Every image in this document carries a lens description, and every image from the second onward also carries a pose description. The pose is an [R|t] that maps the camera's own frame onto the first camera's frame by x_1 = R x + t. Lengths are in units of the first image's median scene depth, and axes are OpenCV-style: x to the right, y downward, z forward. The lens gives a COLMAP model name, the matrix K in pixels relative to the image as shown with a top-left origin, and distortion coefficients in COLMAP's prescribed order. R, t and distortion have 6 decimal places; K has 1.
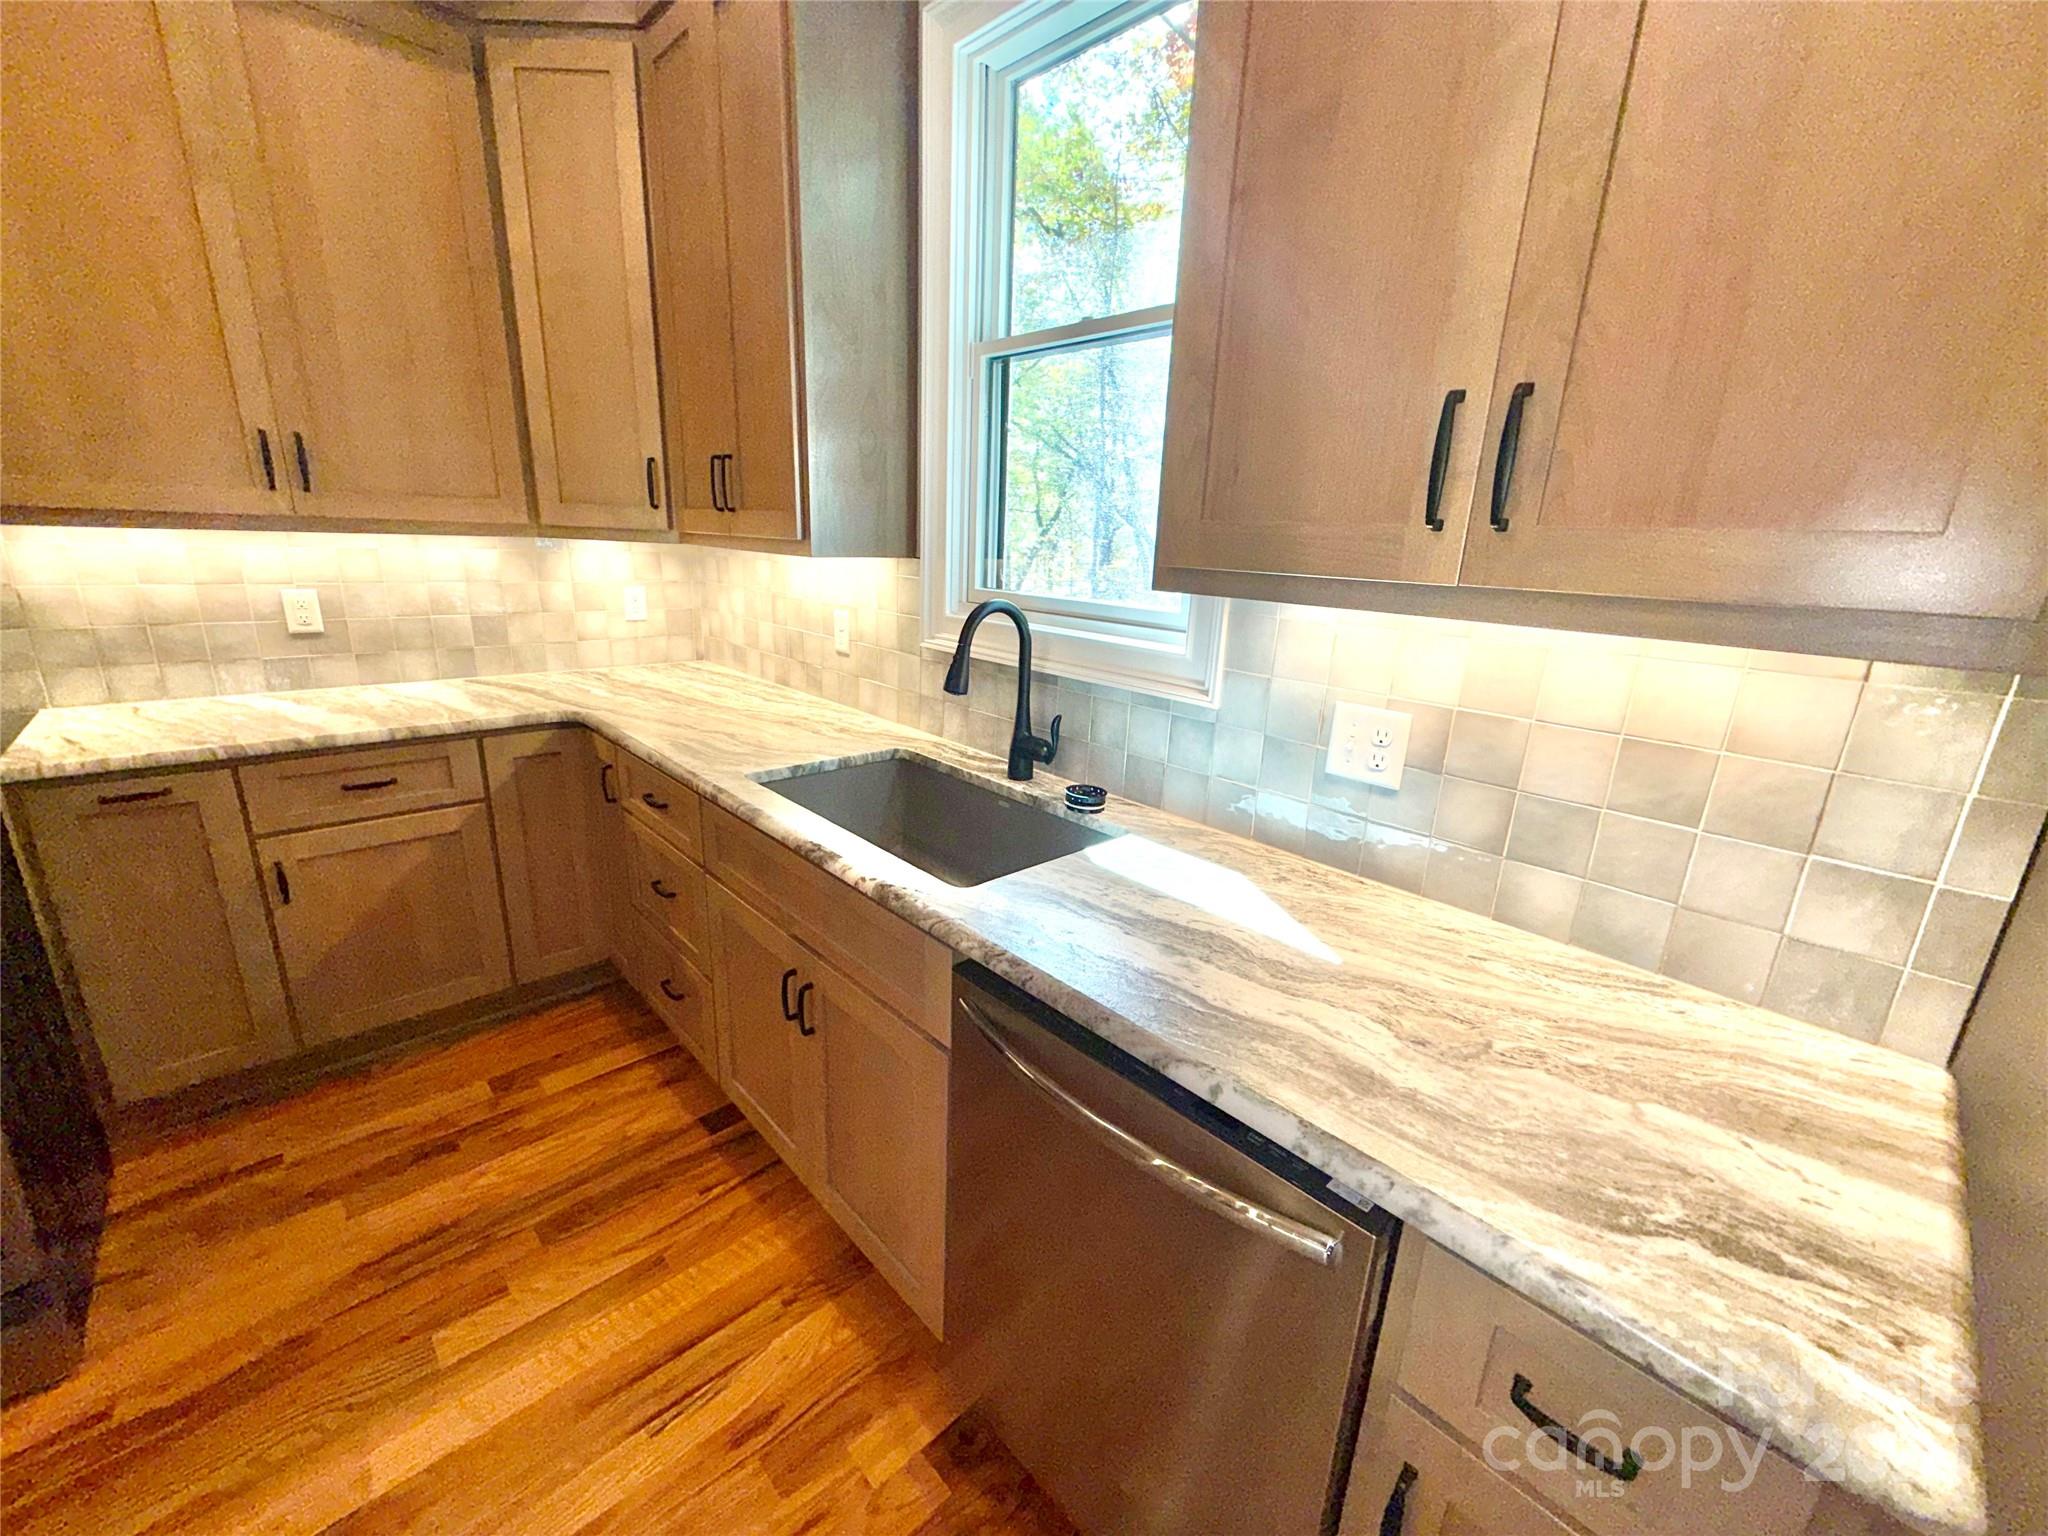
lens RADIAL K [[818.2, 0, 1018.3], [0, 818.2, 762.3], [0, 0, 1]] dist [-0.000045, 0.000083]
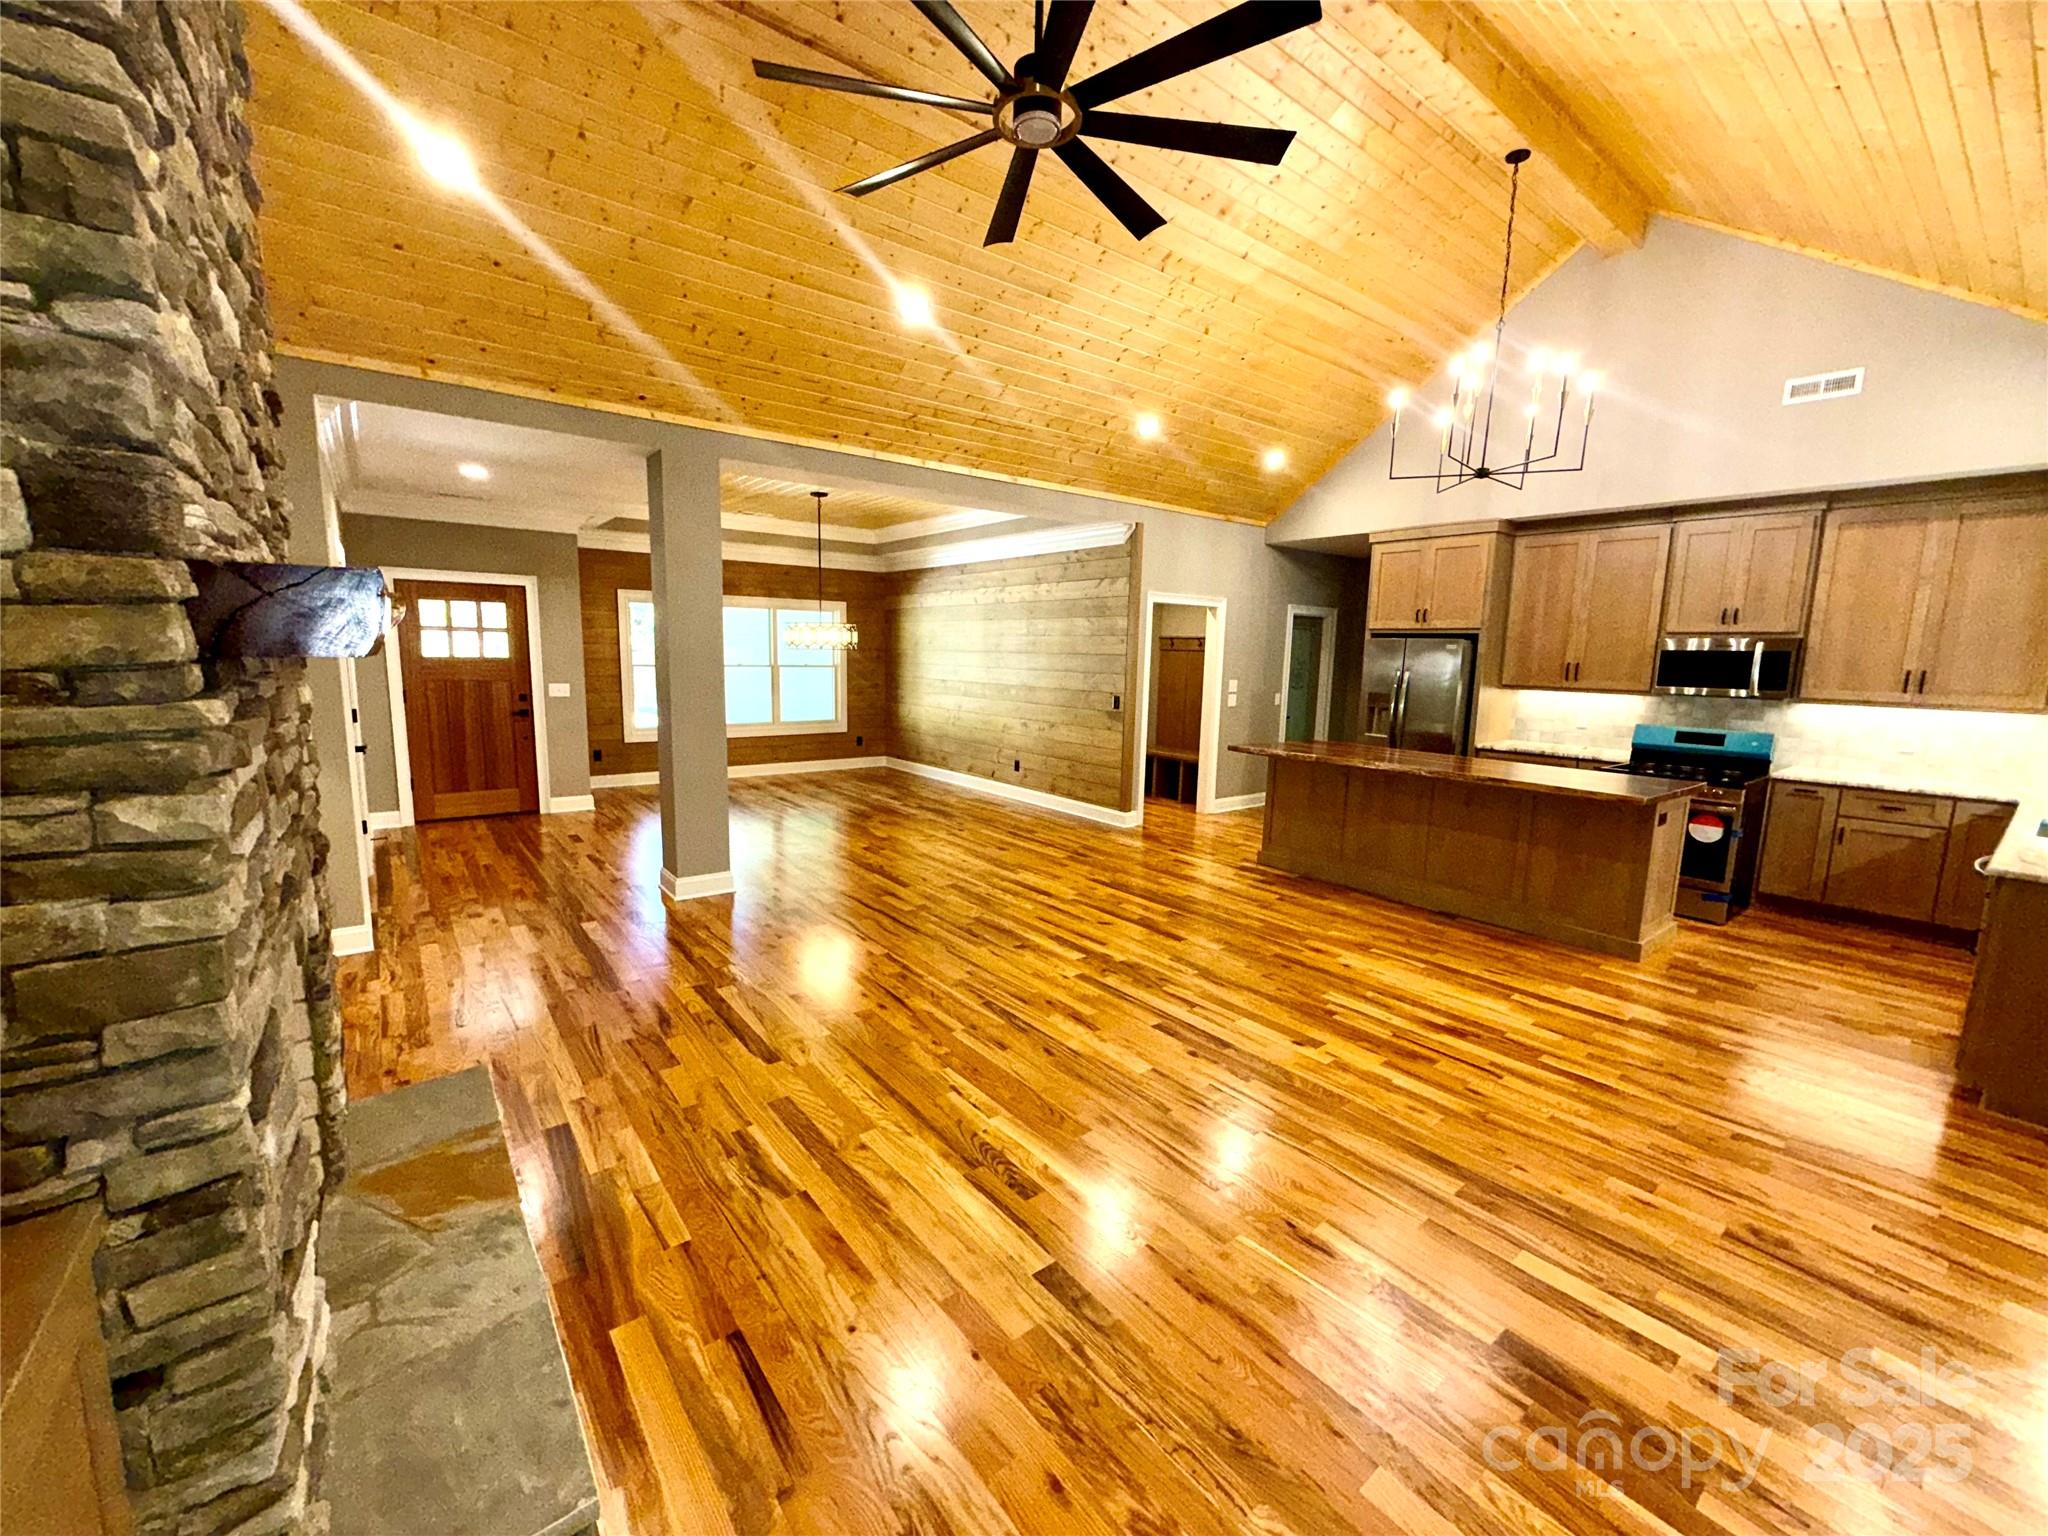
lens RADIAL K [[818.2, 0, 1020.6], [0, 818.2, 767.8], [0, 0, 1]] dist [-0.000045, 0.000083]
pose [[-0.090615, 0.100807, -0.990771, 2.356667], [-0.291322, 0.948663, 0.123167, 0.470668], [0.952324, 0.299795, -0.056596, -1.754160]]
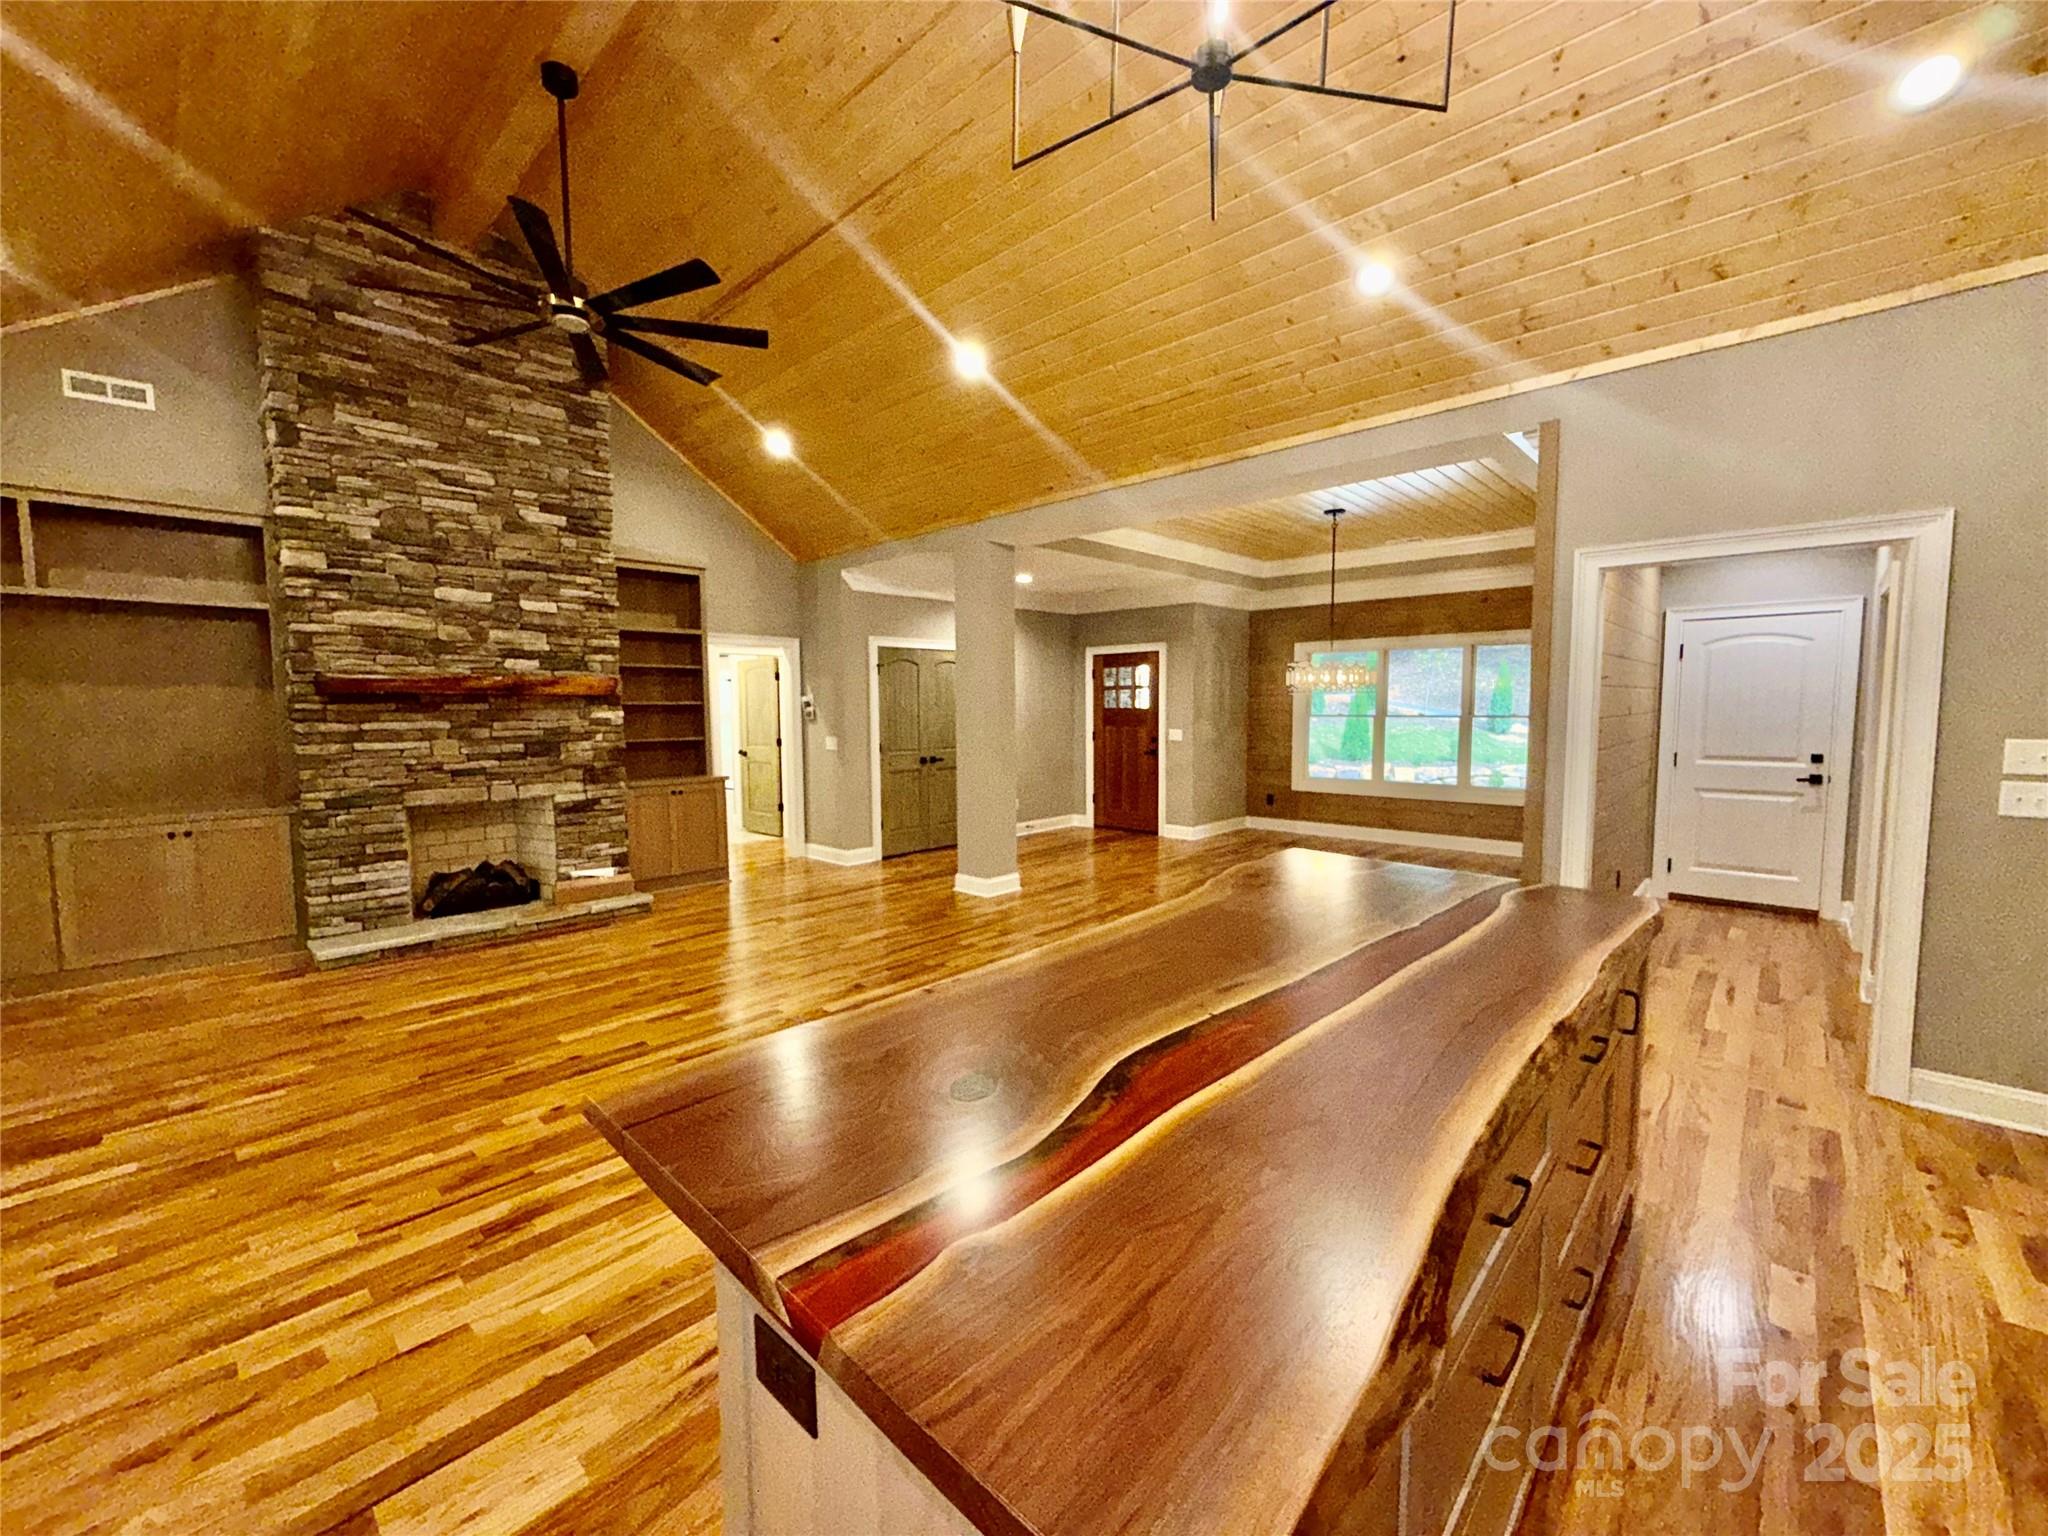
lens RADIAL K [[818.2, 0, 1017.4], [0, 818.2, 767.8], [0, 0, 1]] dist [-0.000045, 0.000083]
pose [[-0.997748, -0.029049, -0.060454, -0.723333], [-0.047872, 0.939733, 0.338543, -0.239554], [0.046976, 0.340674, -0.939007, 0.626502]]
